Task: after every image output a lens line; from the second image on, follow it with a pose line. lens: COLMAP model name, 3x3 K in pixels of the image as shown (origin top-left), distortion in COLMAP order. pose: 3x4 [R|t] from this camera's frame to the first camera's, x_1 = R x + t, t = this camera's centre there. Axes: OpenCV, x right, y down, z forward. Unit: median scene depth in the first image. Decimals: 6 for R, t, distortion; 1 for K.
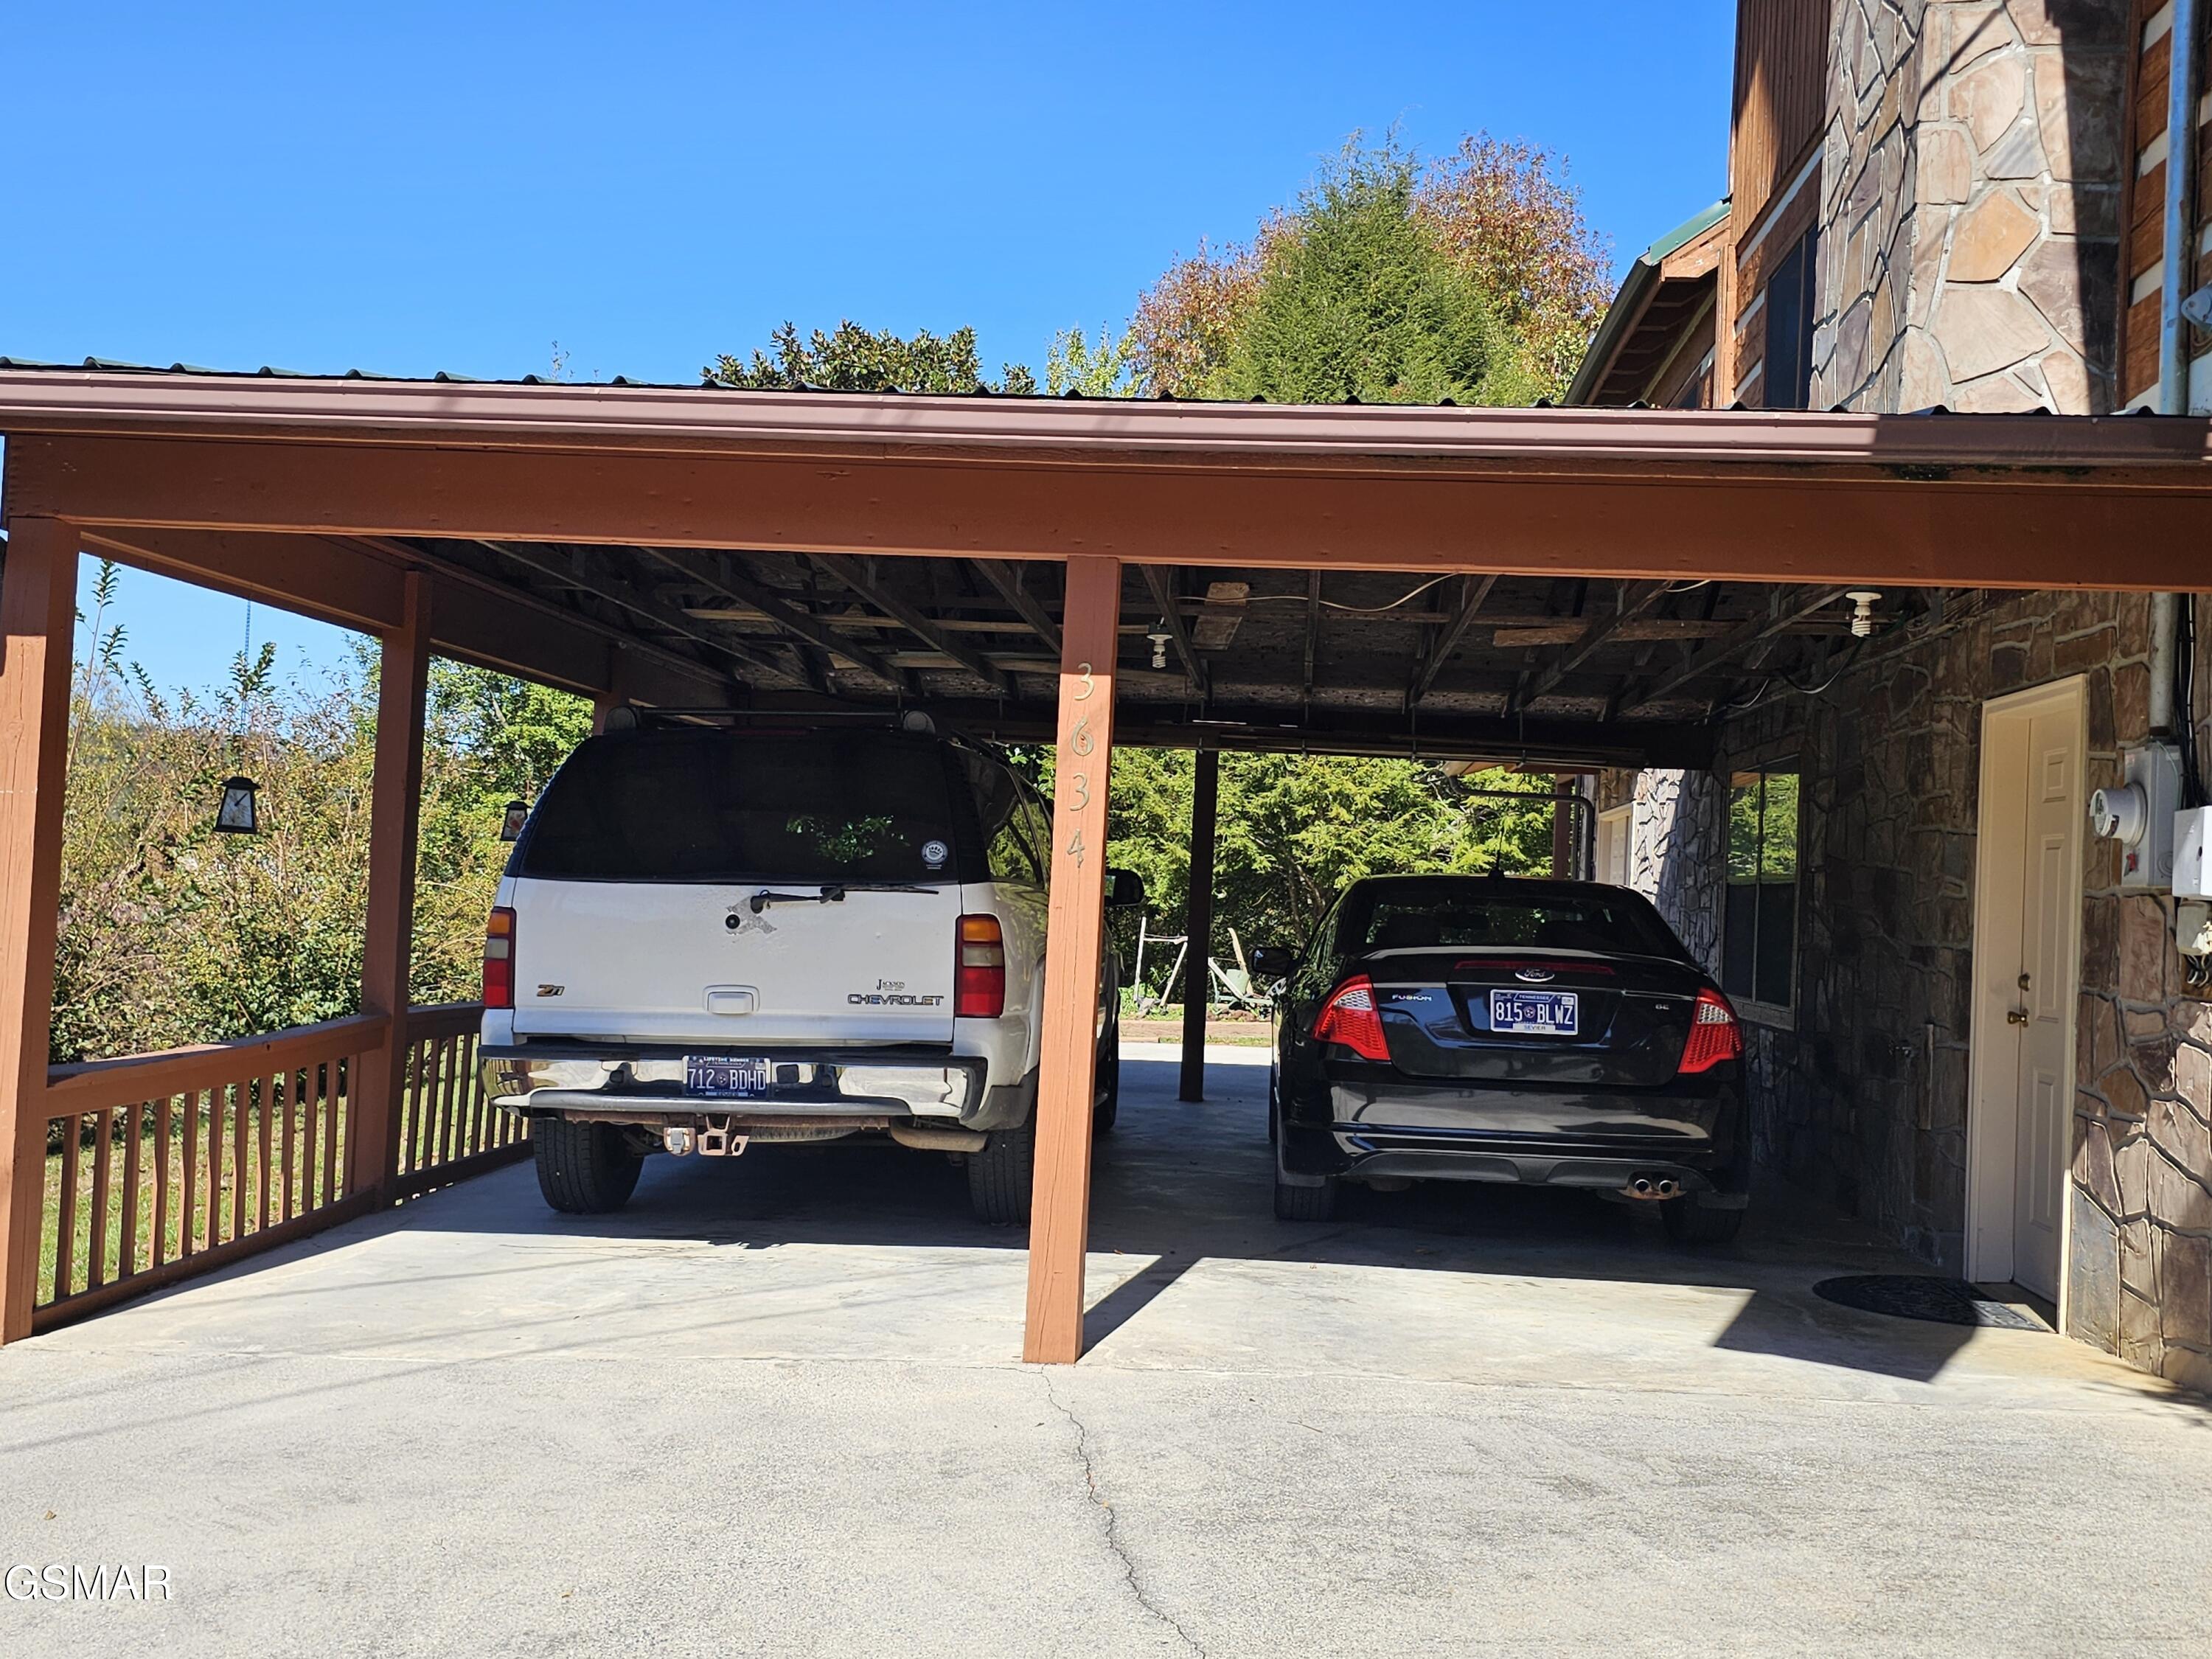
lens RADIAL K [[2226.6, 0, 1105.3], [0, 2226.6, 812.9], [0, 0, 1]] dist [0.064146, 0.000000]
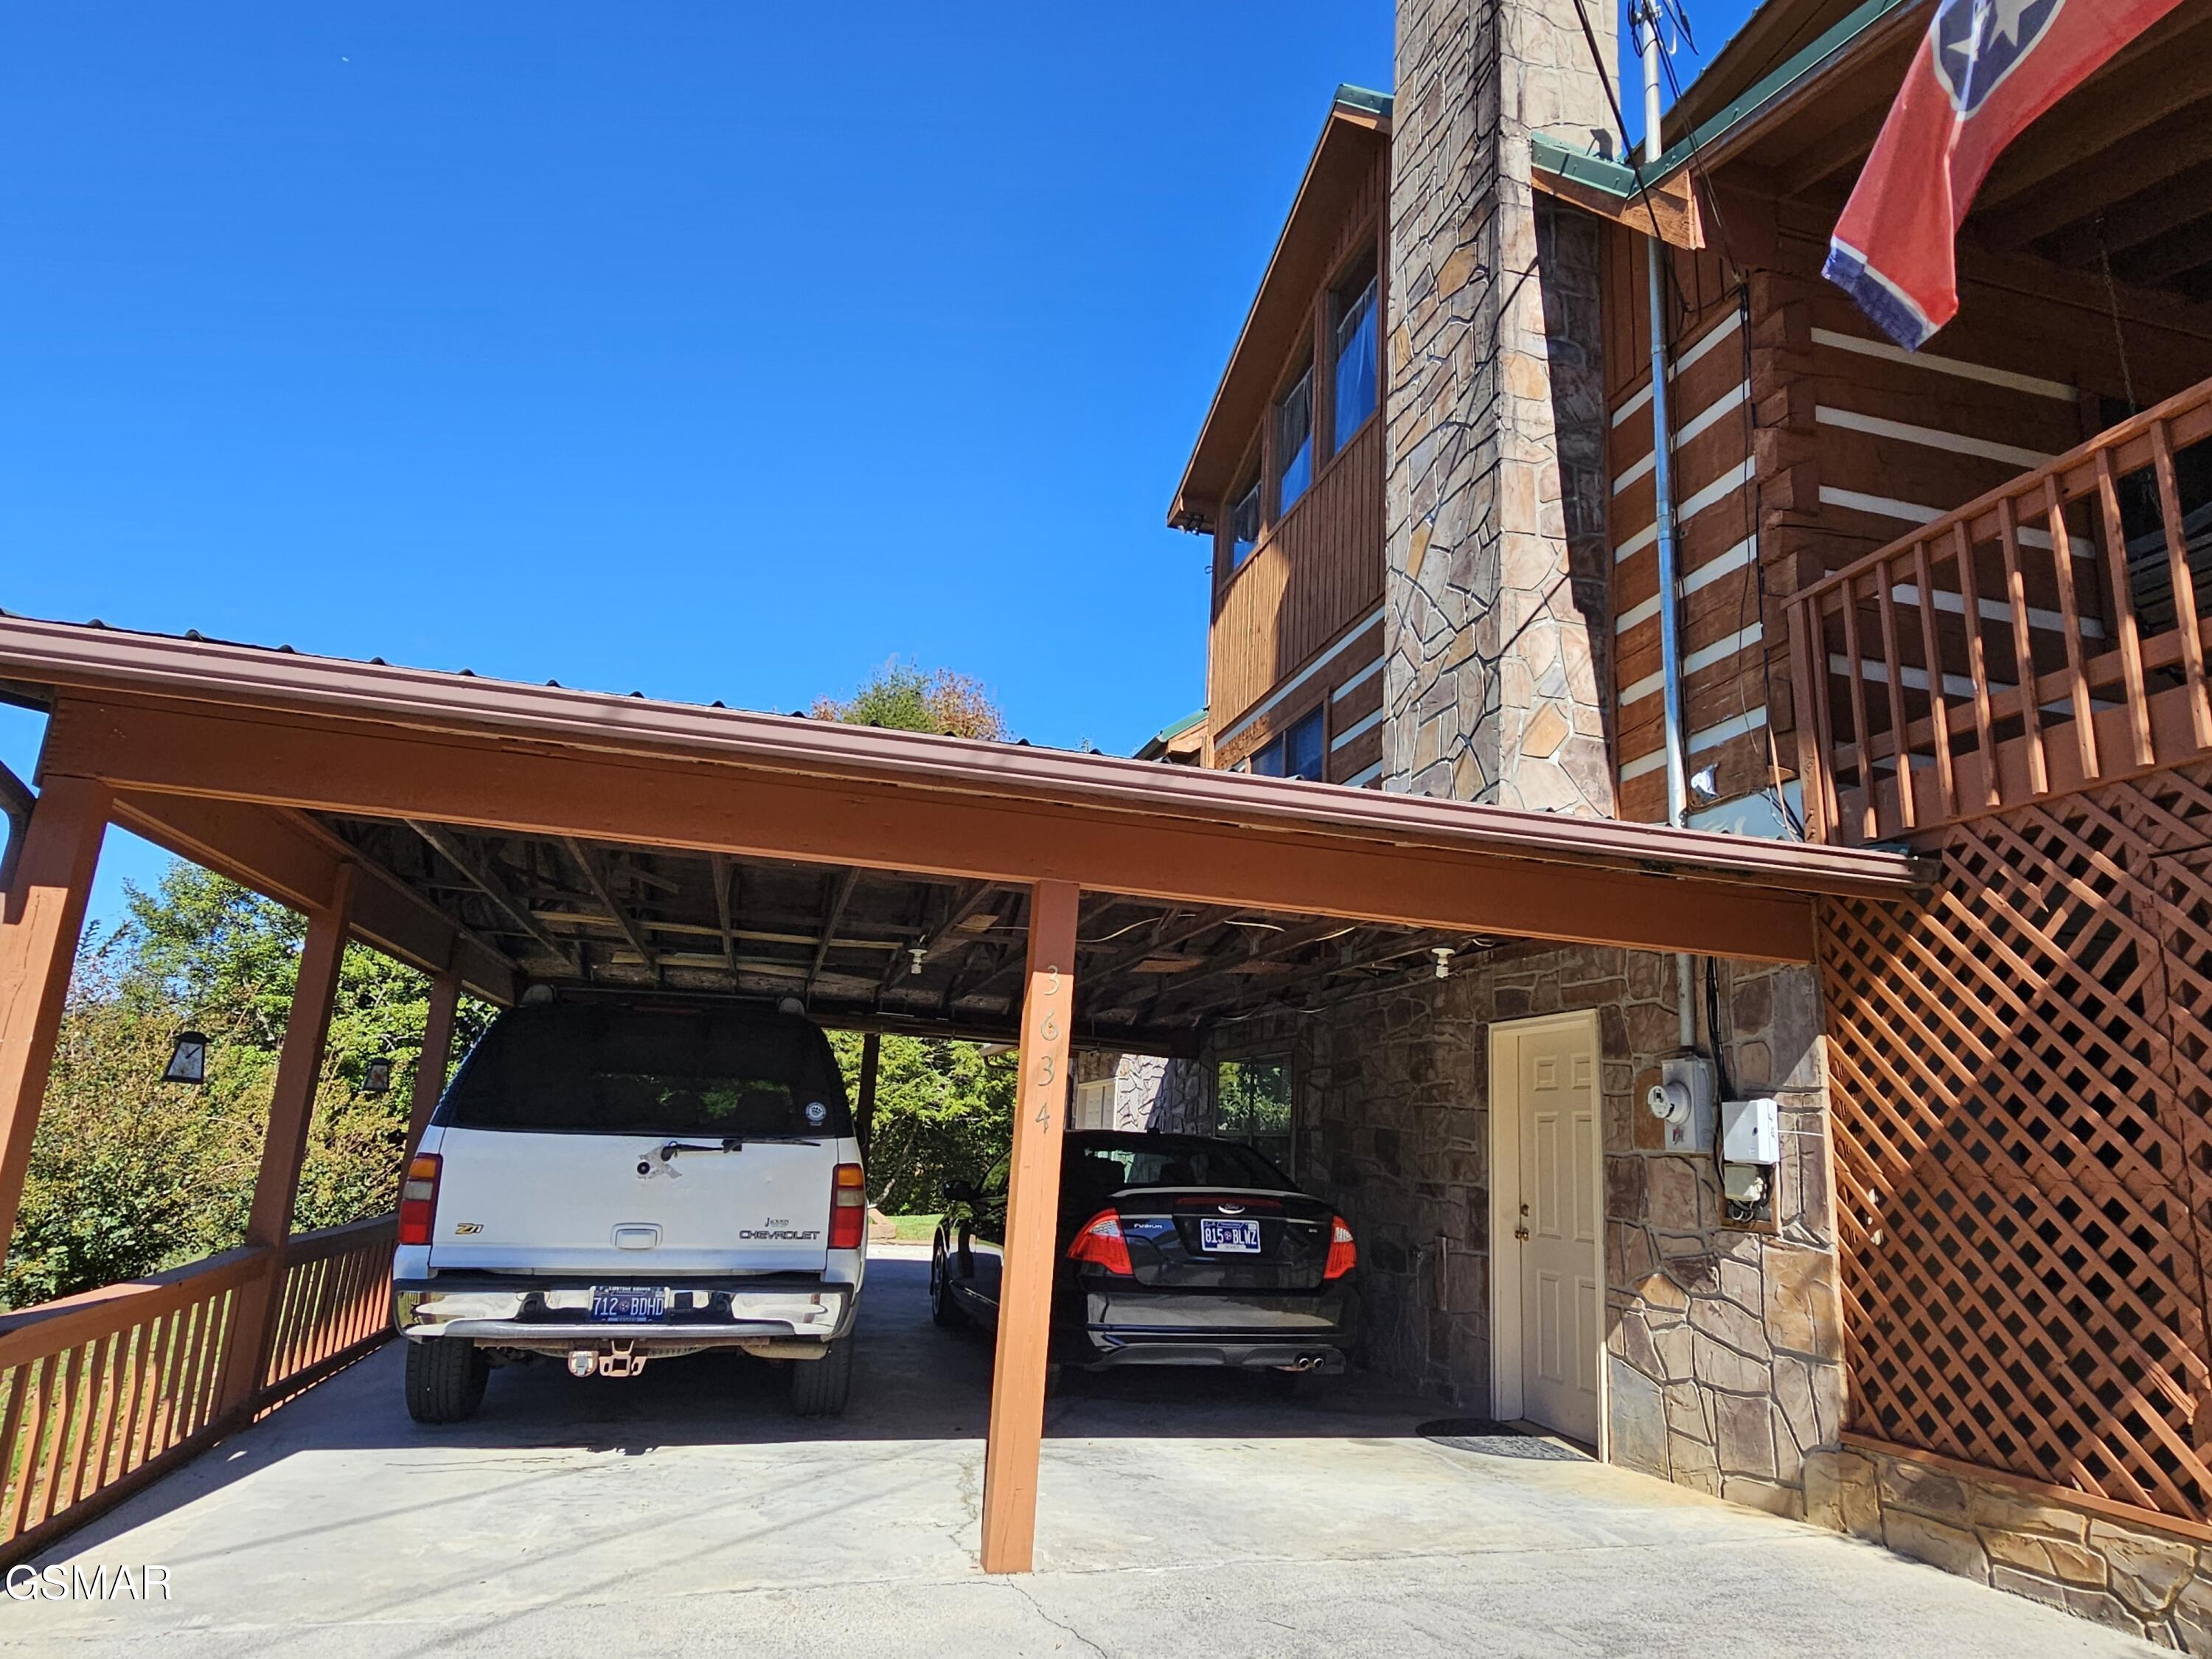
lens RADIAL K [[1347.6, 0, 1112.9], [0, 1347.6, 829.0], [0, 0, 1]] dist [-0.003154, 0.002260]
pose [[0.940549, 0.086154, 0.328550, -0.182380], [-0.025510, 0.982482, -0.184603, -0.003136], [-0.338699, 0.165247, 0.926270, 0.212488]]
